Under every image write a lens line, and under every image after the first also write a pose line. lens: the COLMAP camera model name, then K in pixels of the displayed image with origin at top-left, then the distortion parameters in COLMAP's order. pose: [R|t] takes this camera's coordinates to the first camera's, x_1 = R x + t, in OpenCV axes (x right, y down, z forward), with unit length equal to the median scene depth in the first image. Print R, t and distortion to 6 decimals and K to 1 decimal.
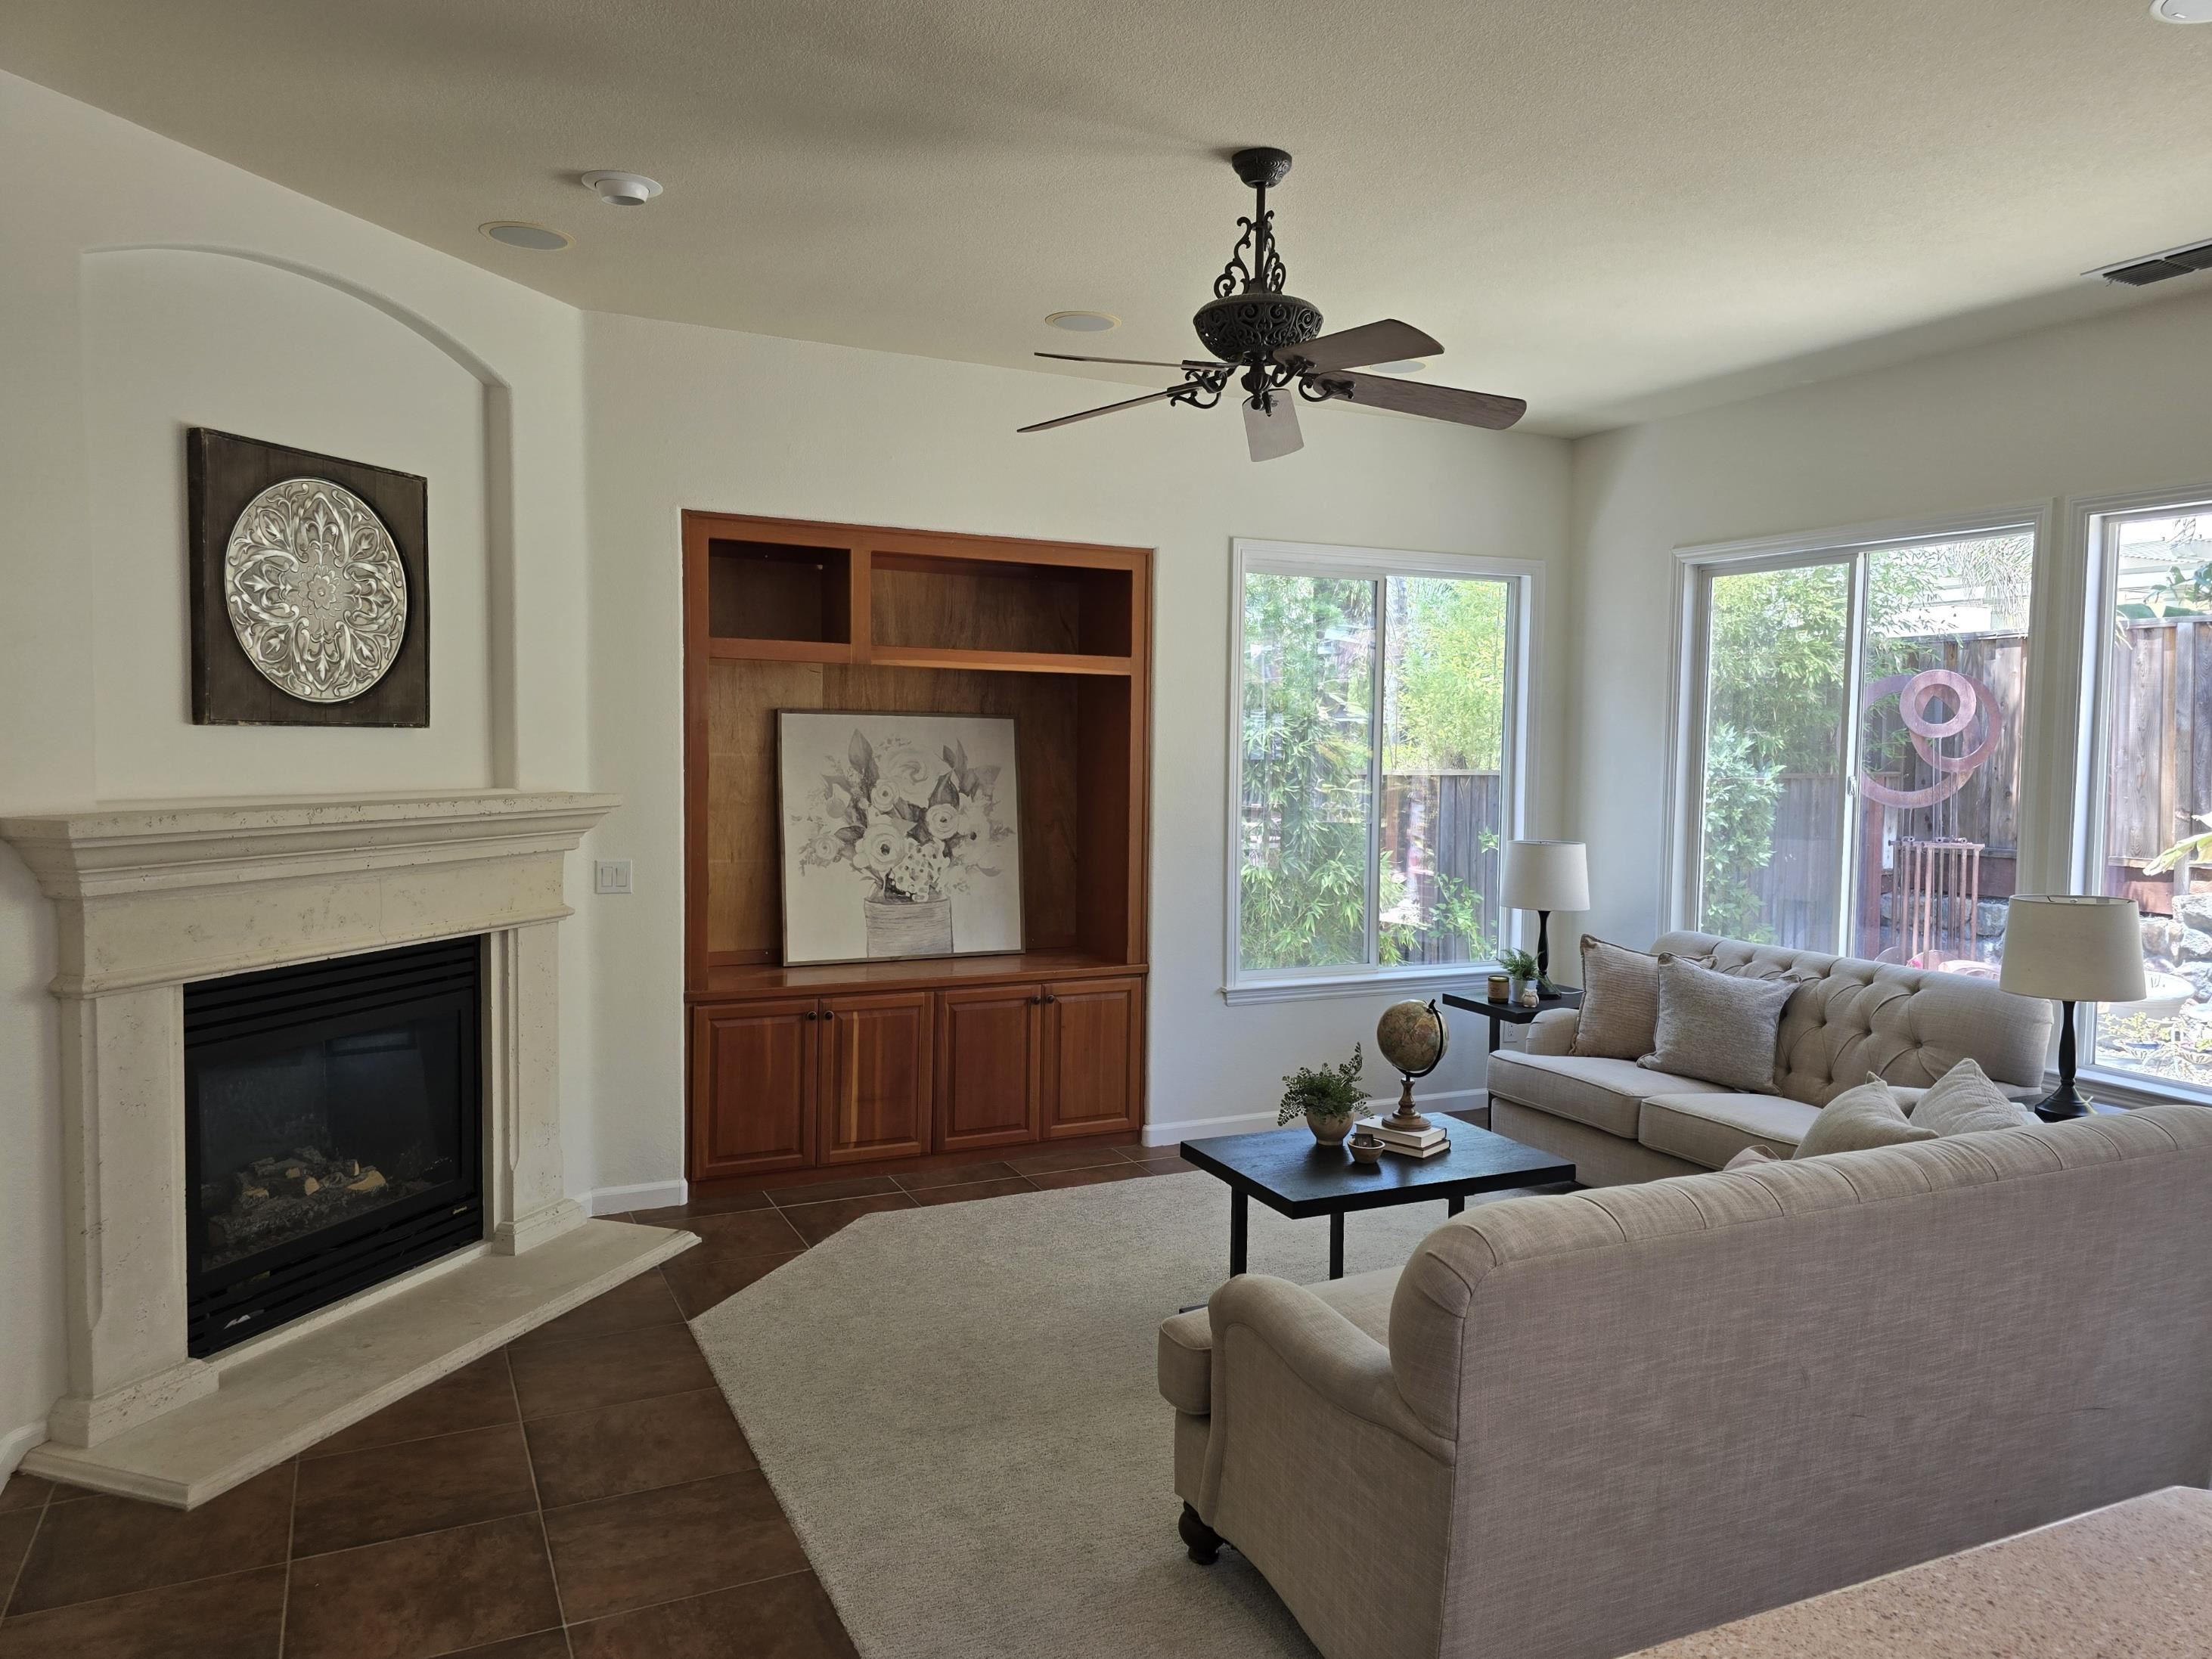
lens RADIAL K [[1561.8, 0, 1116.6], [0, 1561.8, 824.5], [0, 0, 1]] dist [0.077300, -0.085521]
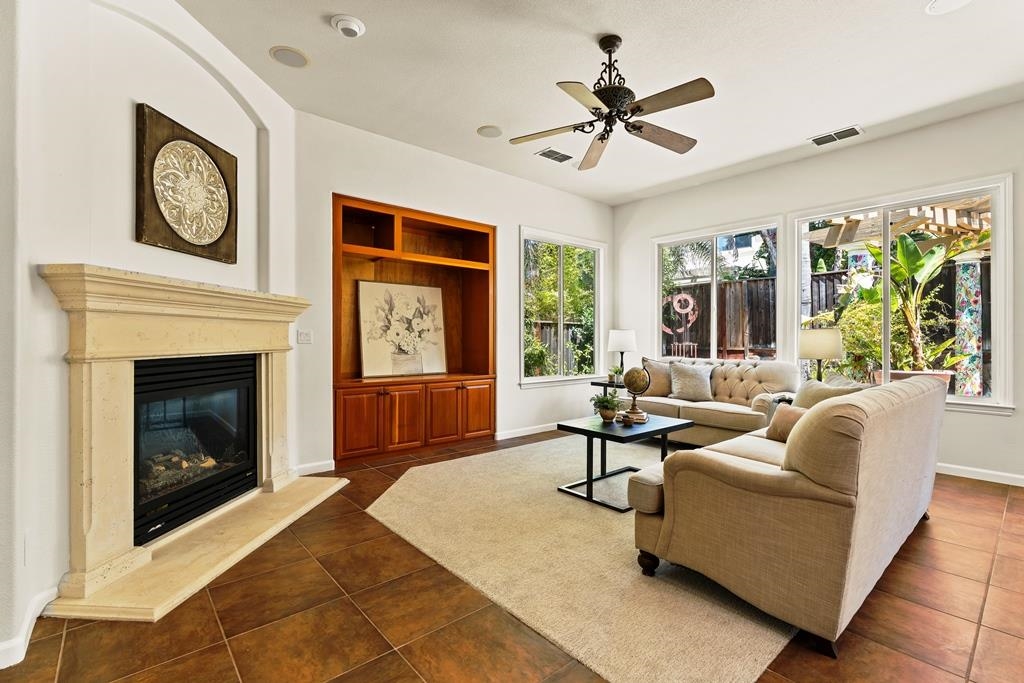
lens RADIAL K [[472.1, 0, 512.0], [0, 472.1, 341.5], [0, 0, 1]] dist [-0.004666, -0.000160]
pose [[0.966146, -0.012941, 0.257672, -0.235247], [0.026125, 0.998515, -0.047806, 0.100833], [-0.256671, 0.052920, 0.965049, 0.247052]]
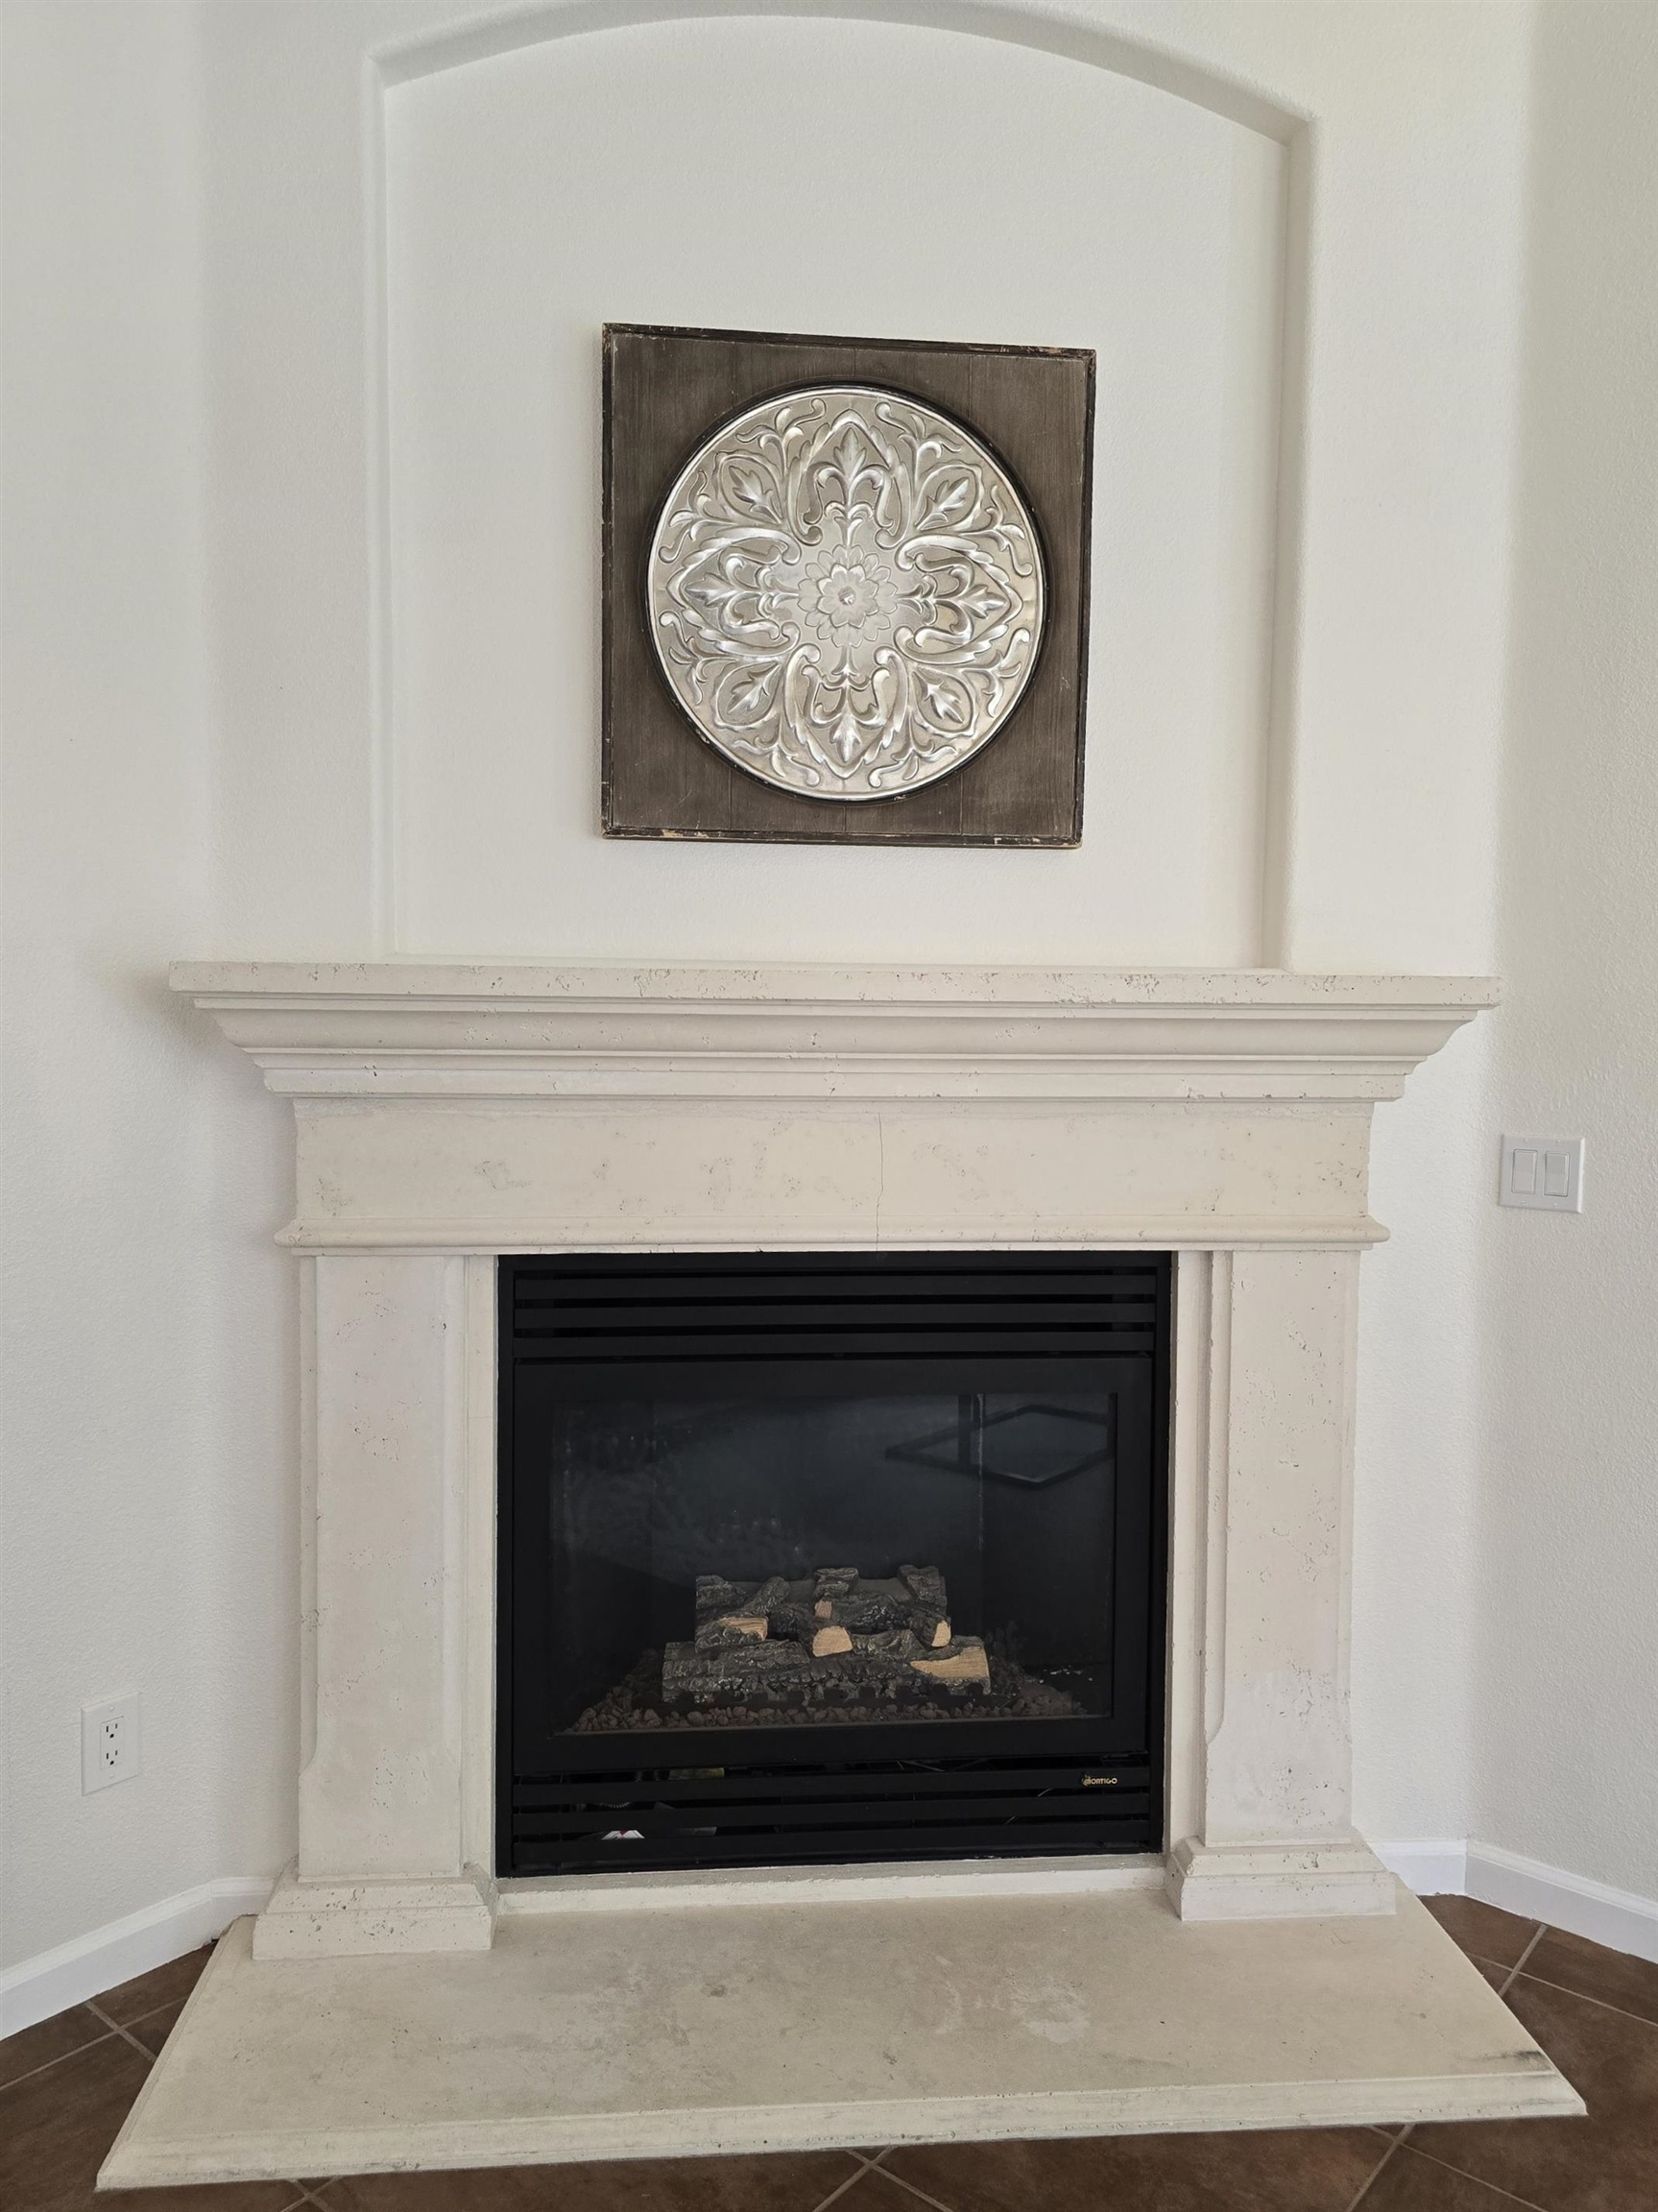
lens RADIAL K [[1561.9, 0, 829.0], [0, 1561.9, 1119.8], [0, 0, 1]] dist [0.077300, -0.085521]
pose [[0.412088, 0.051143, -0.909708, 0.007276], [-0.058197, 0.997862, 0.029736, 0.019769], [0.909283, 0.040689, 0.414184, 0.748715]]
